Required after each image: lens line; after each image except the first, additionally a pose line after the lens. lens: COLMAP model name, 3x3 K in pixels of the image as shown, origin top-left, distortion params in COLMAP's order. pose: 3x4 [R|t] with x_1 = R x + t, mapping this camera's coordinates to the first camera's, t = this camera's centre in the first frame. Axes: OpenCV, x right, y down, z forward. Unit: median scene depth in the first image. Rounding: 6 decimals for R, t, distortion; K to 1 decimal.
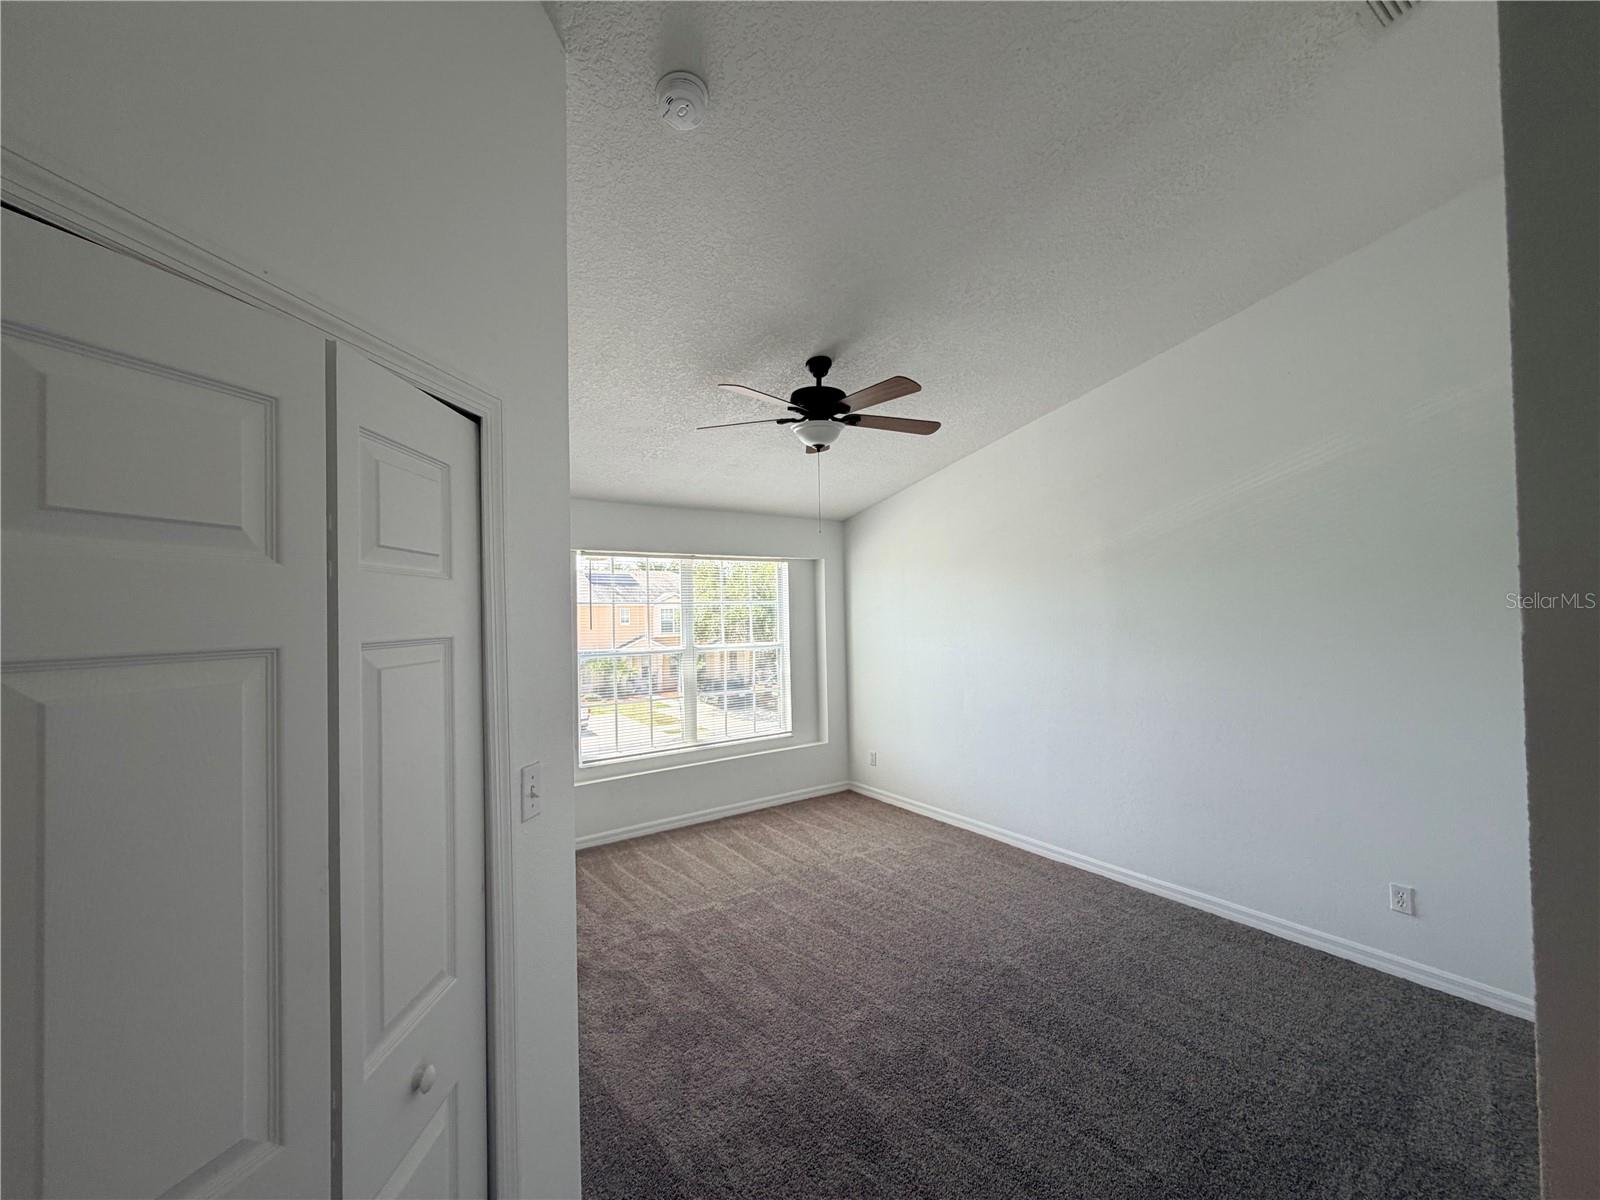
lens RADIAL K [[633.4, 0, 796.5], [0, 633.4, 597.9], [0, 0, 1]] dist [-0.001620, 0.000400]
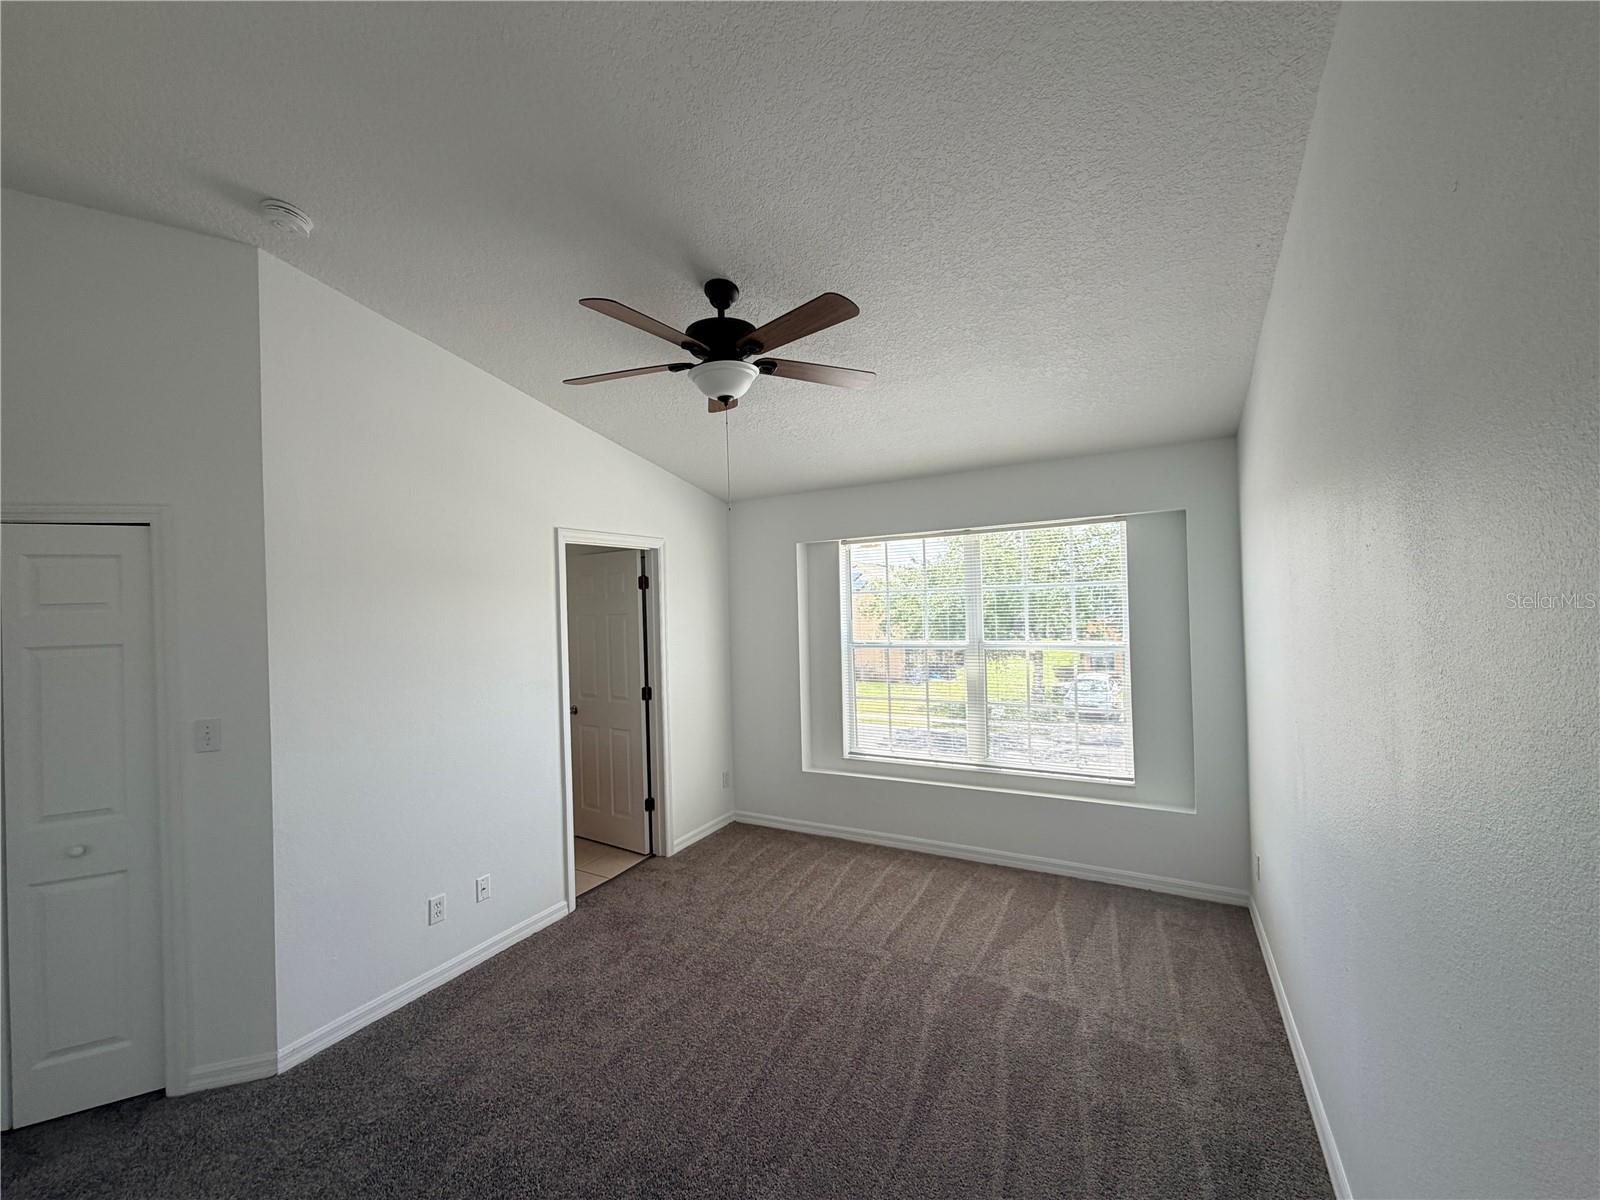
lens RADIAL K [[633.4, 0, 801.8], [0, 633.4, 597.3], [0, 0, 1]] dist [-0.001620, 0.000400]
pose [[0.439526, -0.008365, -0.898191, 0.495327], [0.044022, 0.998956, 0.012239, -0.000392], [0.897150, -0.044919, 0.439436, 0.474488]]
